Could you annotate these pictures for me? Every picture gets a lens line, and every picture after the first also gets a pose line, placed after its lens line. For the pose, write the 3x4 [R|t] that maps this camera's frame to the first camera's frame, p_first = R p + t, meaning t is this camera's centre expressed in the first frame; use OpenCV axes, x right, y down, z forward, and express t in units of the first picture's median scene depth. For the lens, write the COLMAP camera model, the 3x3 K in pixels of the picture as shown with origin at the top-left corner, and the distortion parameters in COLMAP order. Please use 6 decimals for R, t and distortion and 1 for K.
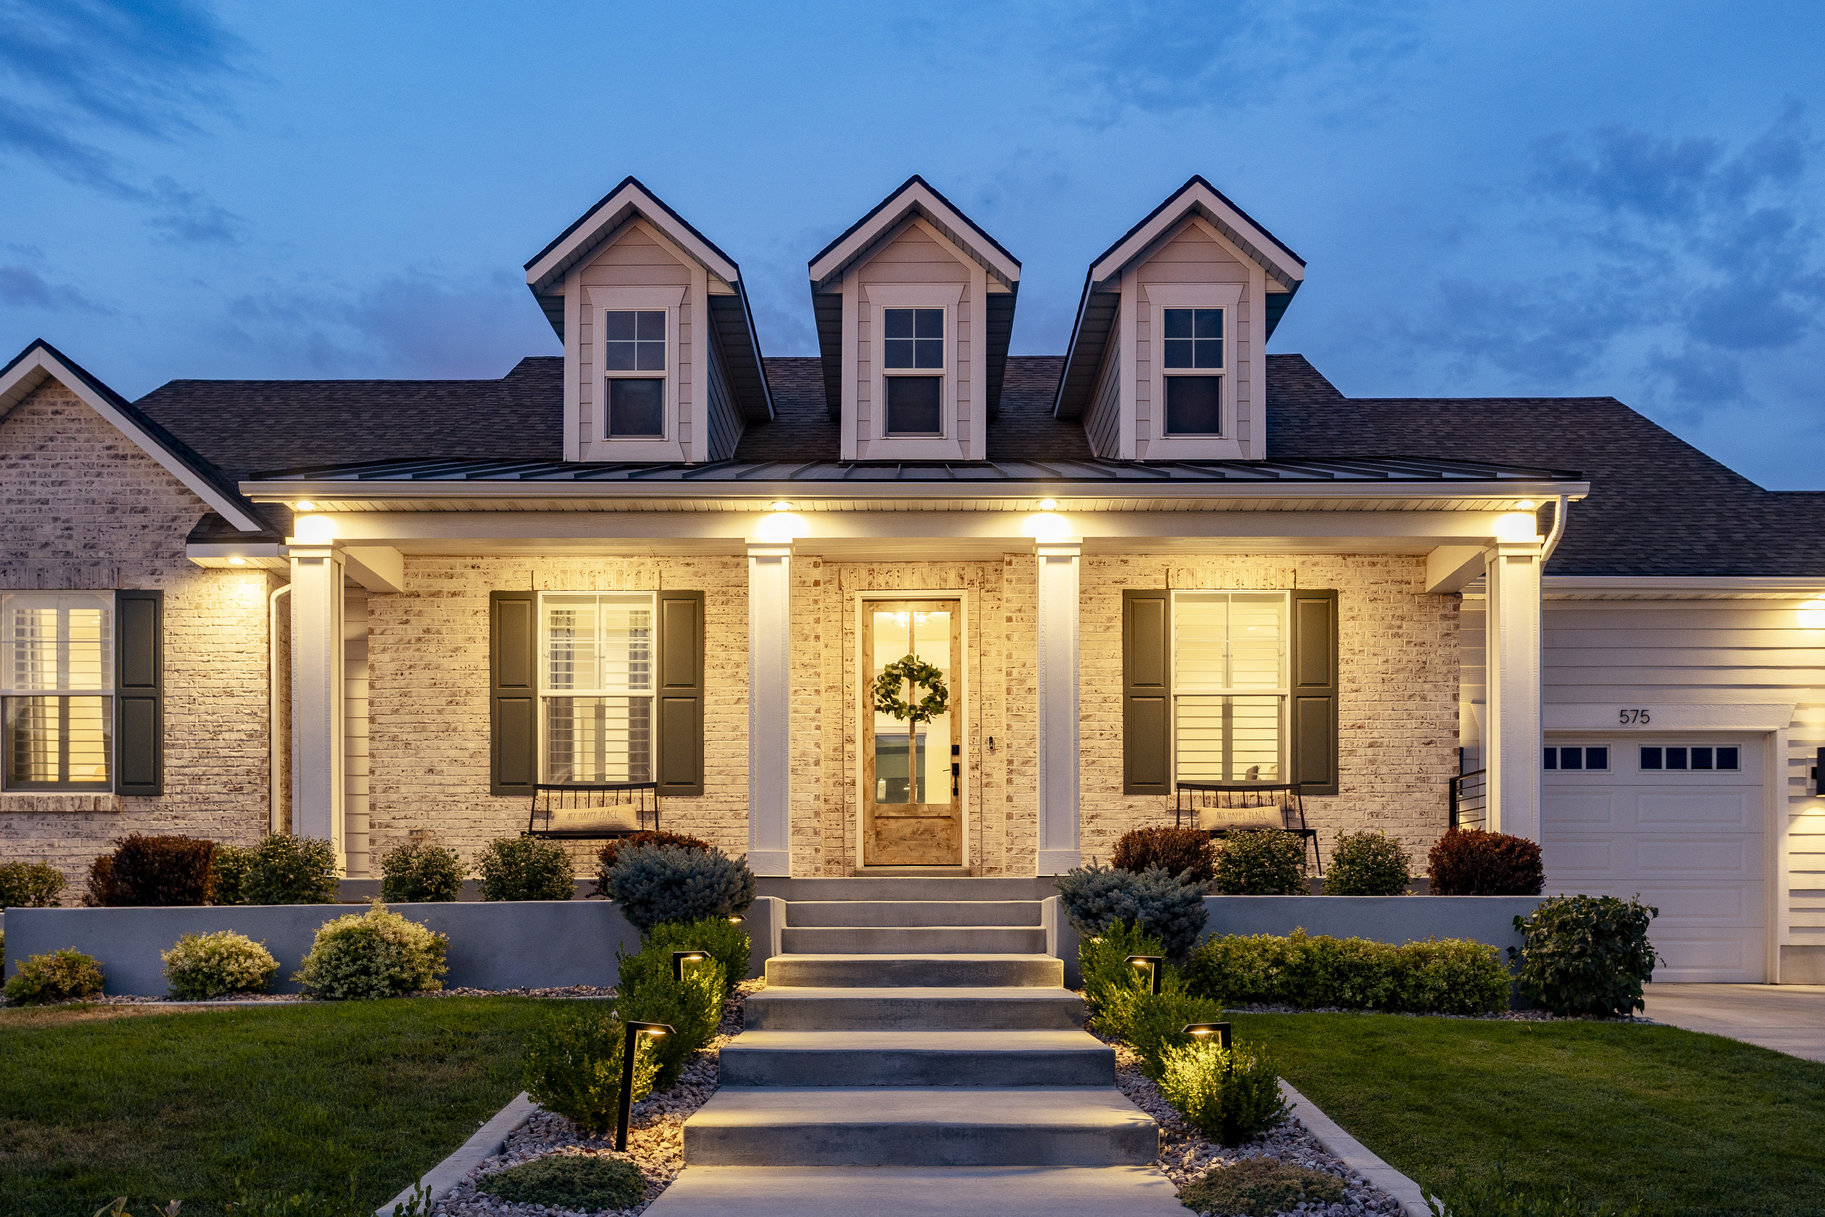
lens RADIAL K [[2571.9, 0, 912.5], [0, 2571.9, 608.5], [0, 0, 1]] dist [0.008769, 0.029644]
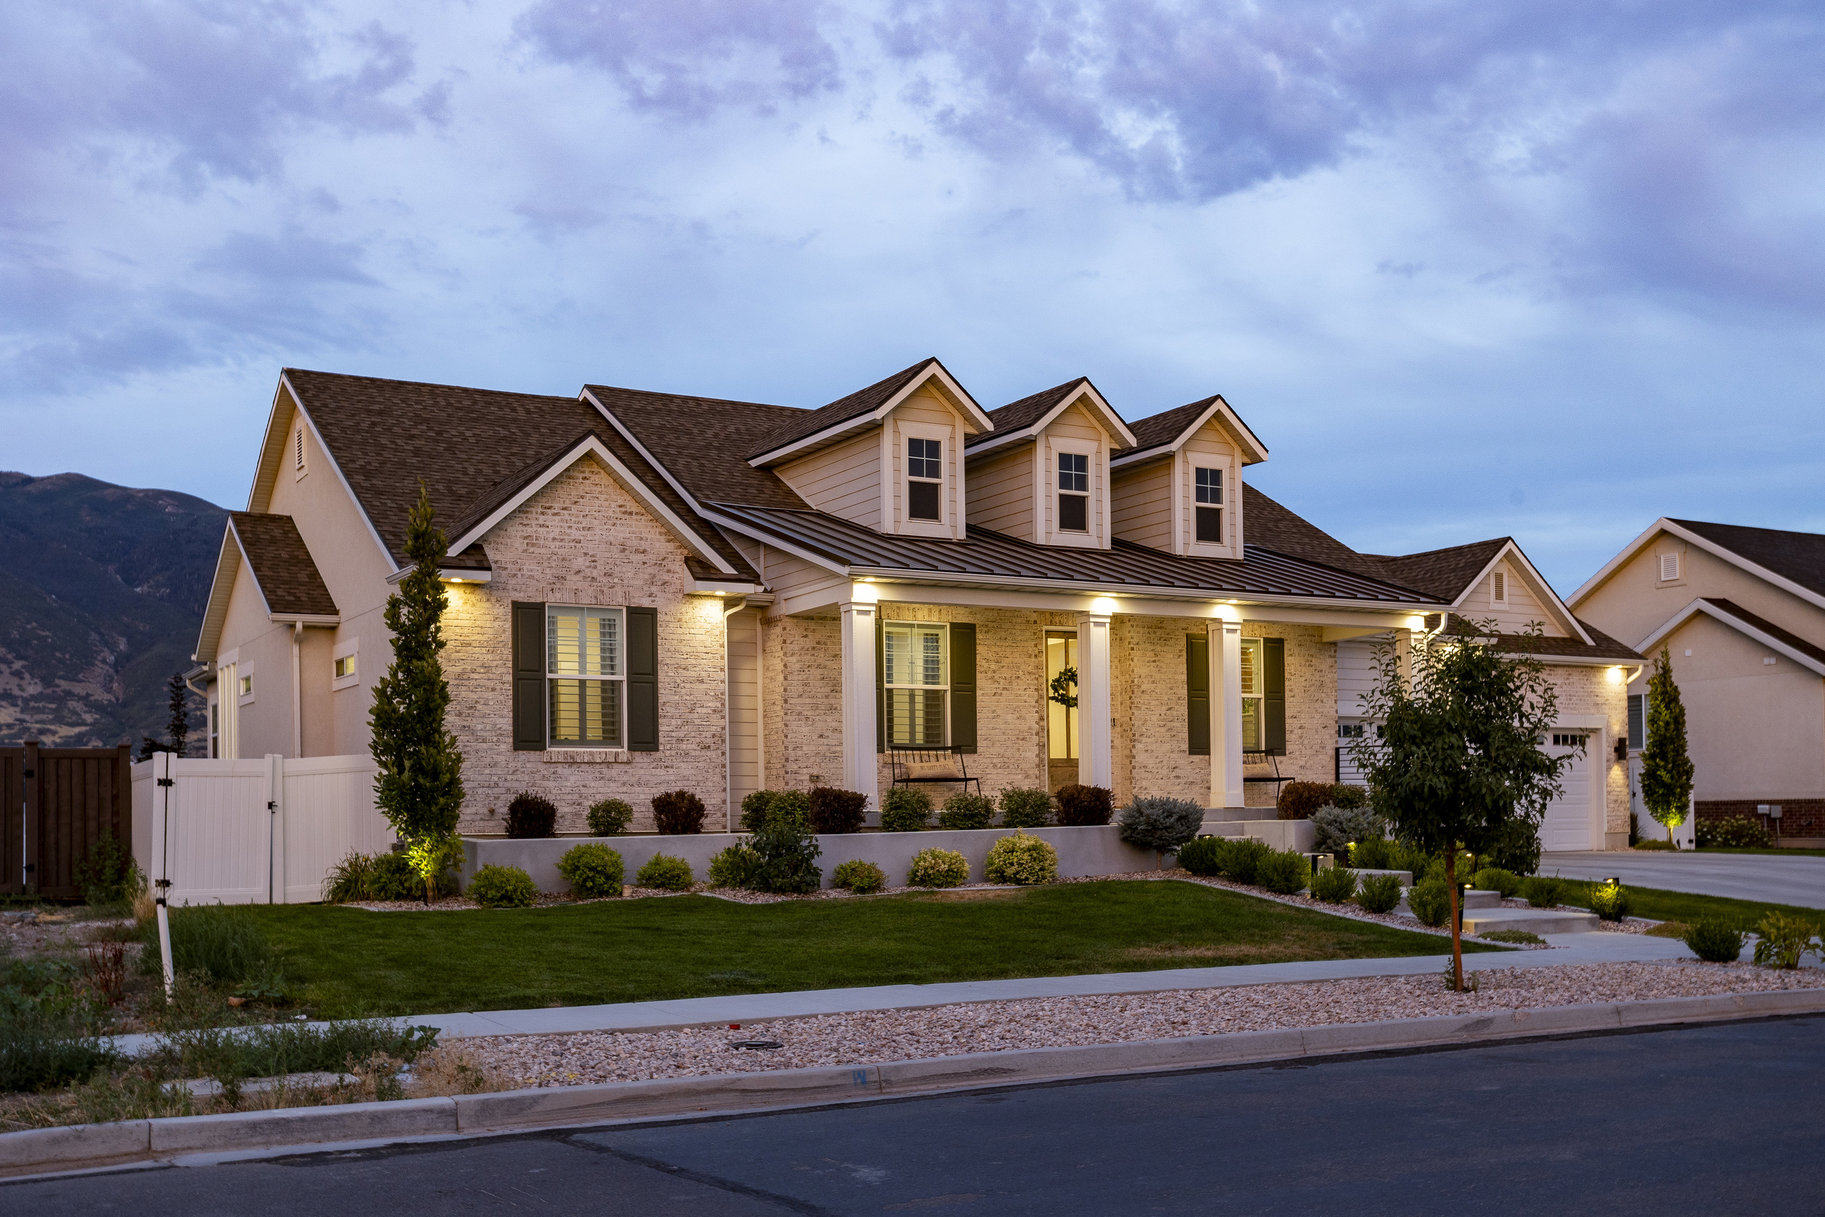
lens RADIAL K [[1918.1, 0, 912.5], [0, 1918.1, 608.5], [0, 0, 1]] dist [0.026596, 0.002806]
pose [[0.867153, 0.044492, 0.496051, -0.696861], [-0.043988, 0.998951, -0.012702, 0.000457], [-0.496096, -0.010806, 0.868201, -0.000169]]
